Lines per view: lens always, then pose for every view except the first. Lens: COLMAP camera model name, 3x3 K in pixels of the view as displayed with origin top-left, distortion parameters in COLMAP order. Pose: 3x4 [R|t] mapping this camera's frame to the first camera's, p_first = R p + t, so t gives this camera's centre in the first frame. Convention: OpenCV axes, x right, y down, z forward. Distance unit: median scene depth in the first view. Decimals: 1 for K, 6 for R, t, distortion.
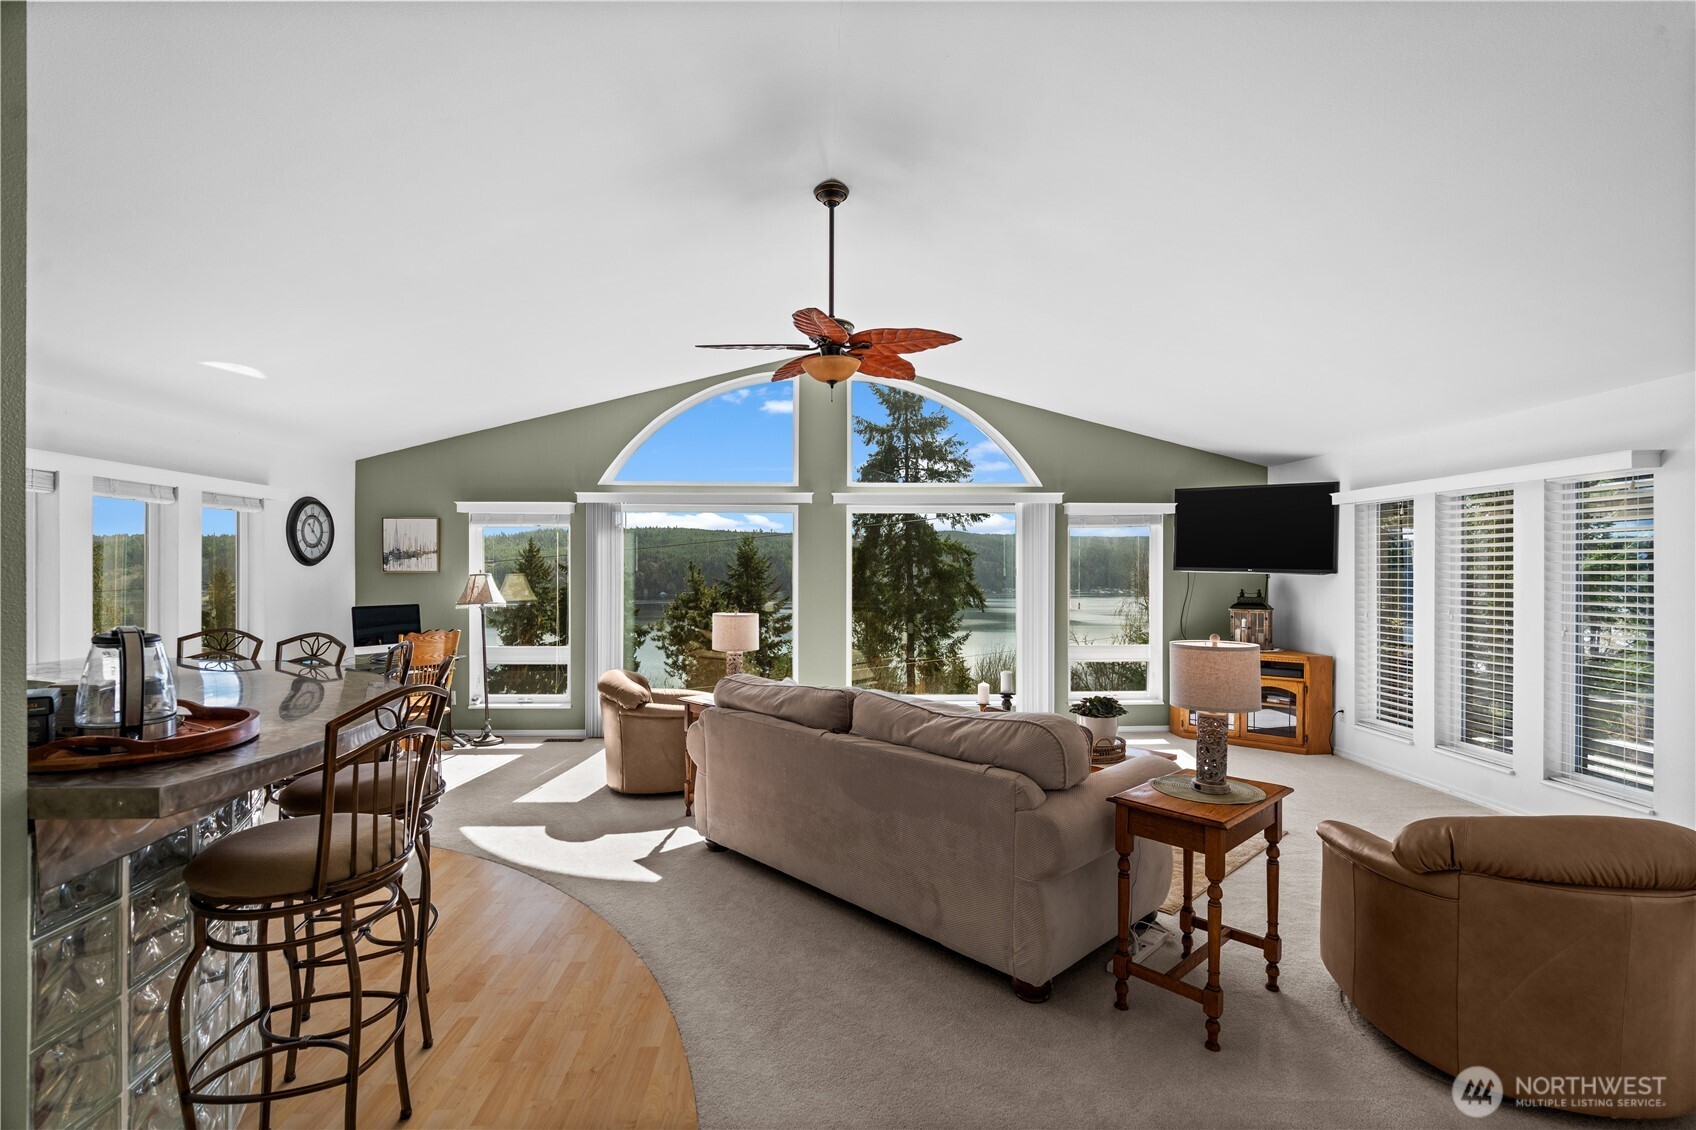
lens RADIAL K [[775.4, 0, 858.9], [0, 775.4, 570.8], [0, 0, 1]] dist [0.000823, 0.000280]
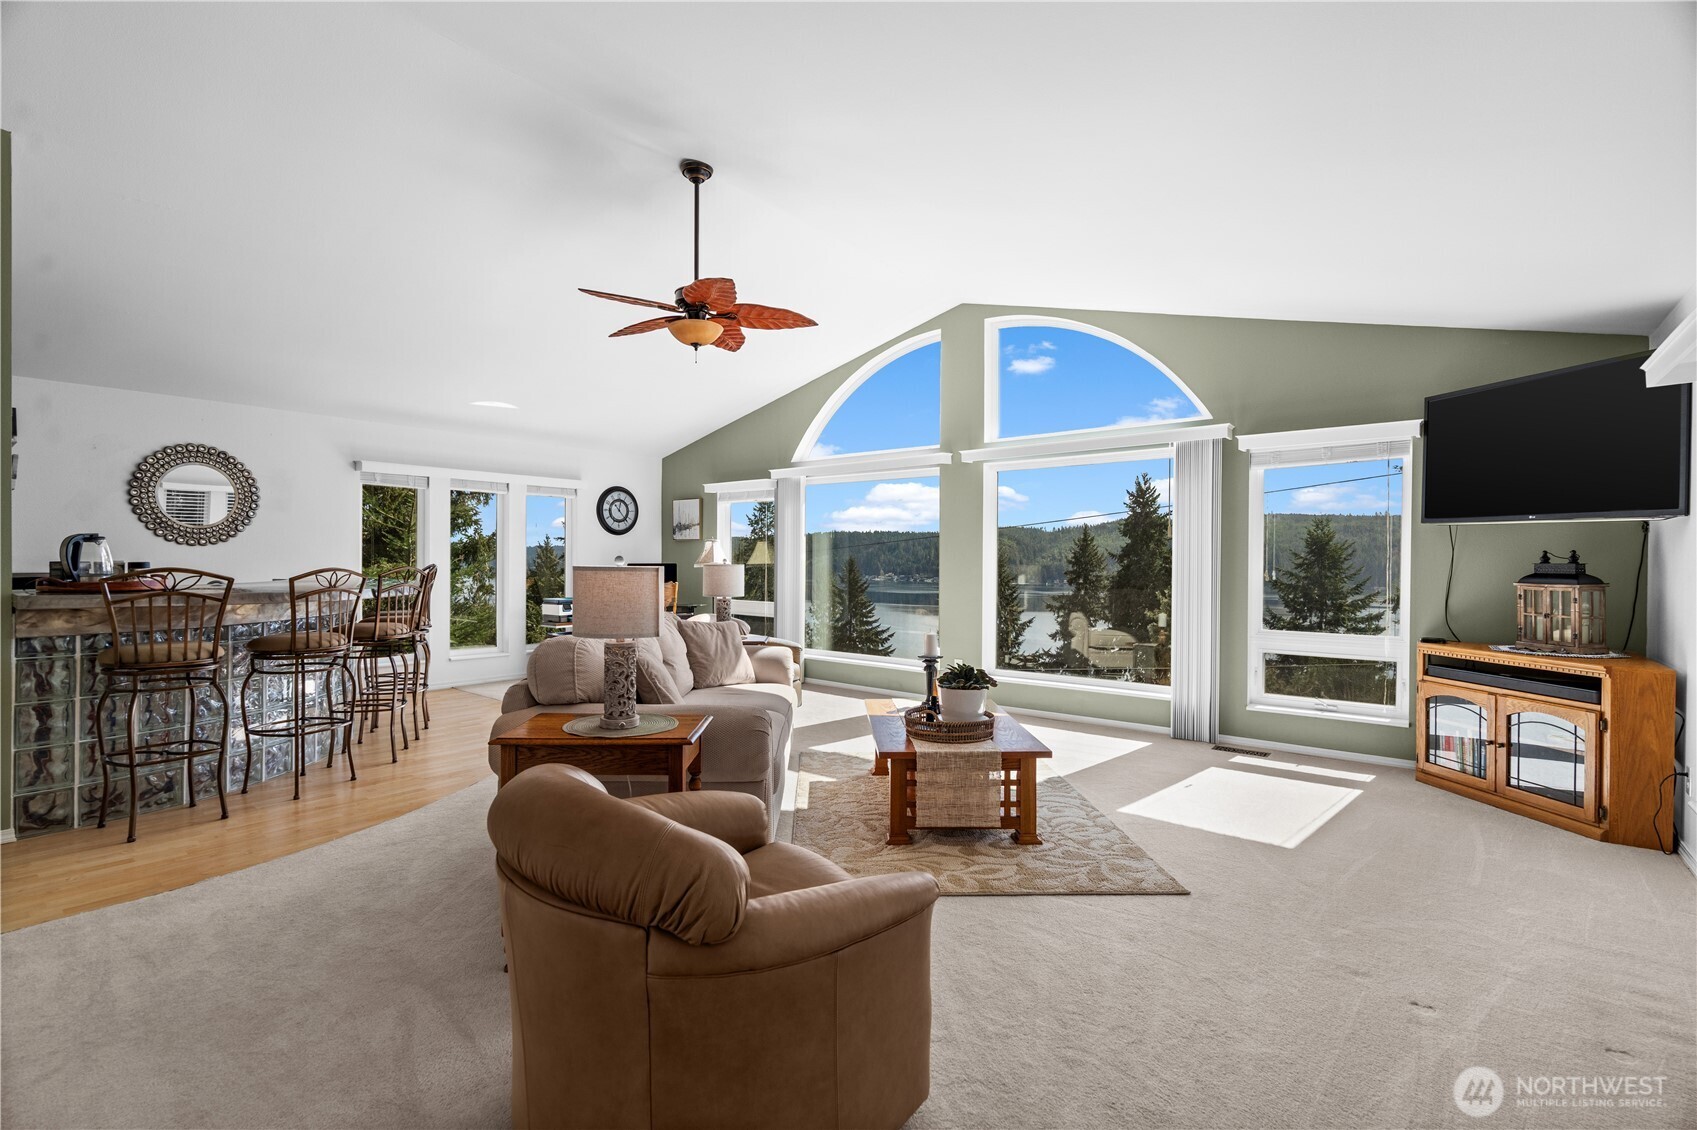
lens RADIAL K [[787.1, 0, 853.6], [0, 787.1, 560.2], [0, 0, 1]] dist [-0.002748, -0.000360]
pose [[0.738530, 0.002691, -0.674215, 0.531955], [-0.004492, 0.999989, -0.000929, 0.035580], [0.674206, 0.003714, 0.738534, 0.205733]]
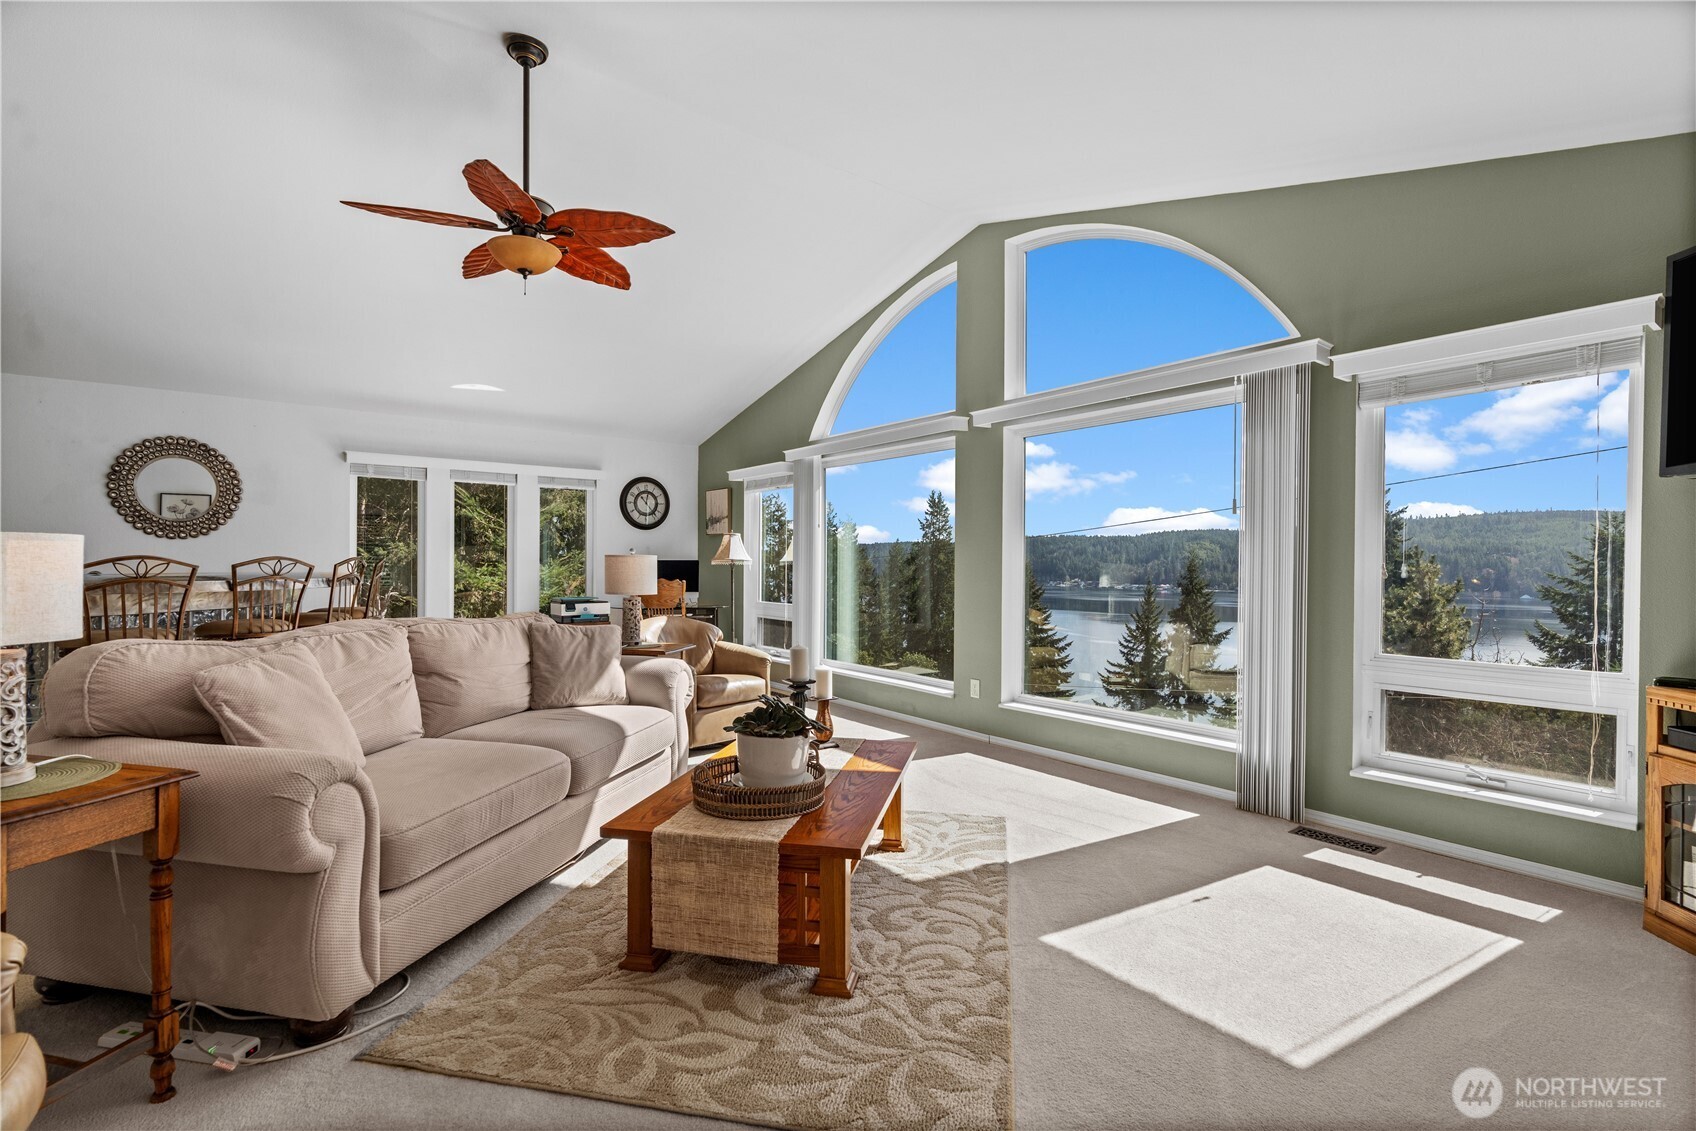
lens RADIAL K [[785.9, 0, 848.0], [0, 785.9, 565.5], [0, 0, 1]] dist [-0.003780, 0.001116]
pose [[0.553222, 0.003344, -0.833027, 0.537465], [-0.005700, 0.999984, 0.000229, 0.047240], [0.833014, 0.004622, 0.553232, 0.500943]]
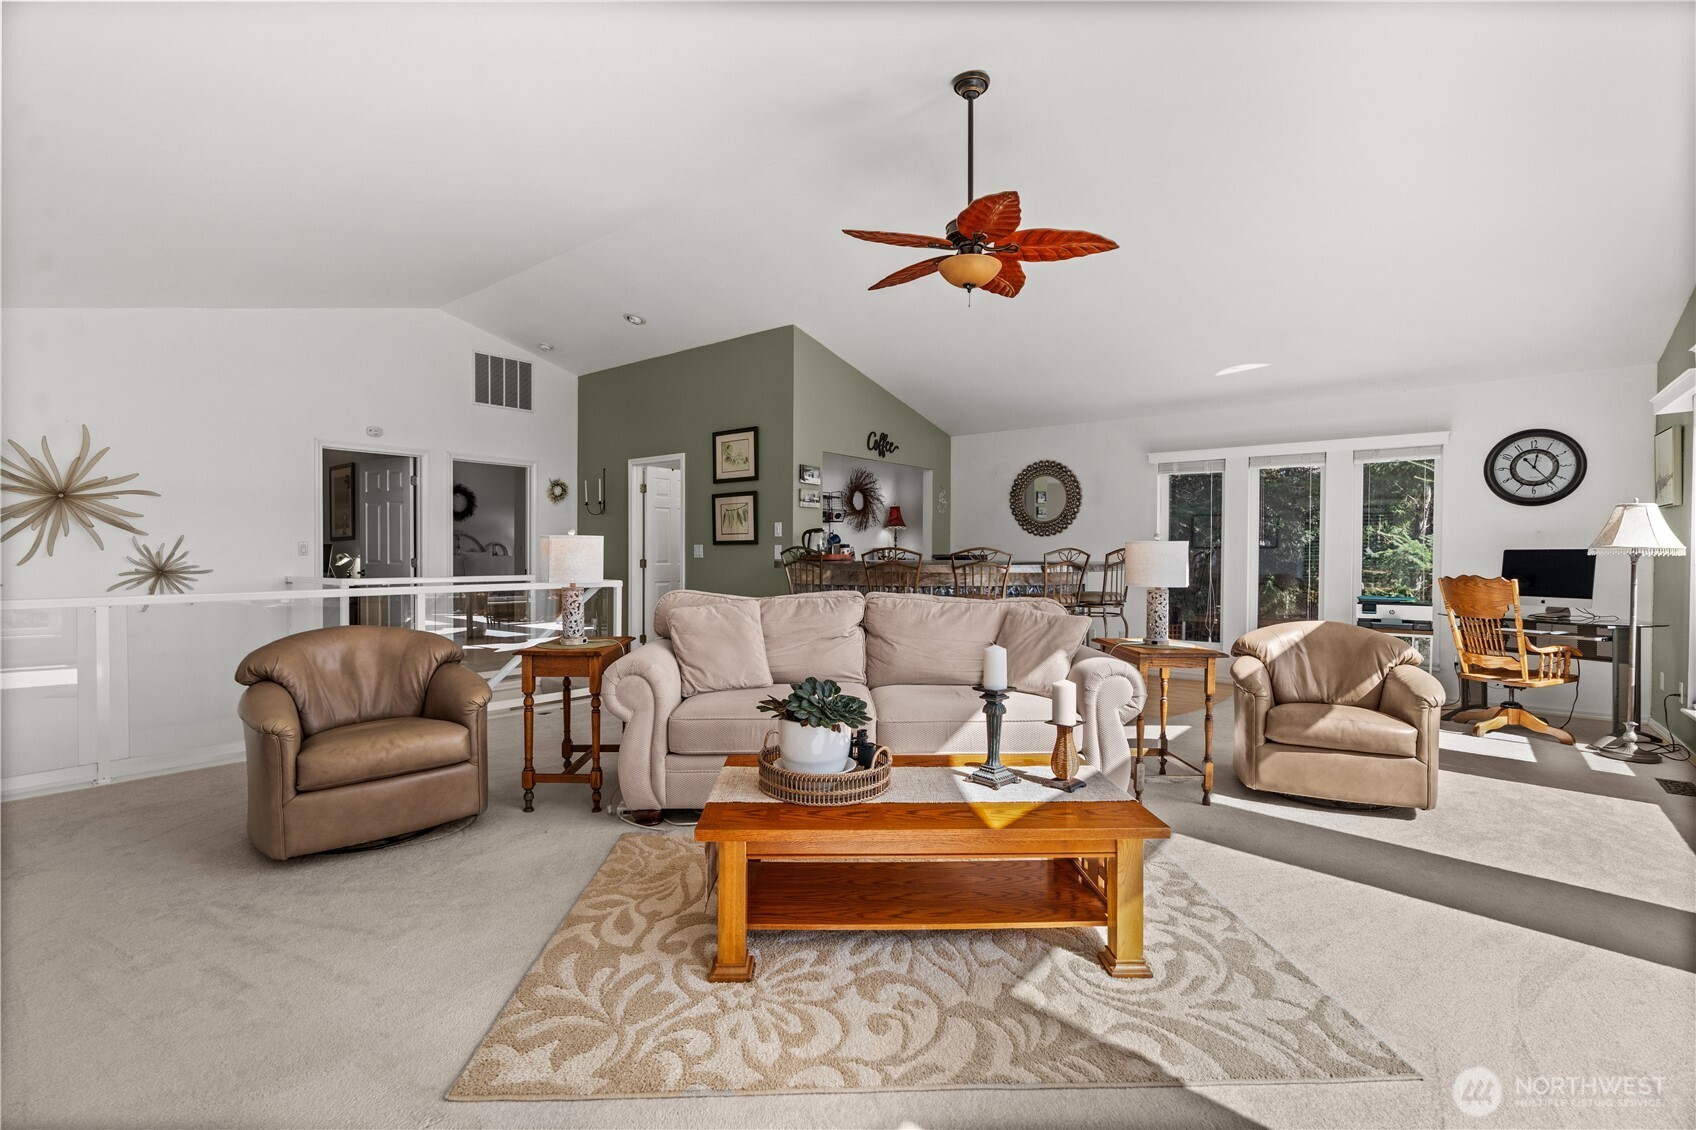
lens RADIAL K [[770.1, 0, 831.9], [0, 770.1, 562.2], [0, 0, 1]] dist [0.001897, 0.000340]
pose [[-0.686126, 0.004524, -0.727469, 0.464849], [-0.007124, 0.999891, 0.012937, 0.048822], [0.727448, 0.014059, -0.686019, 0.930983]]
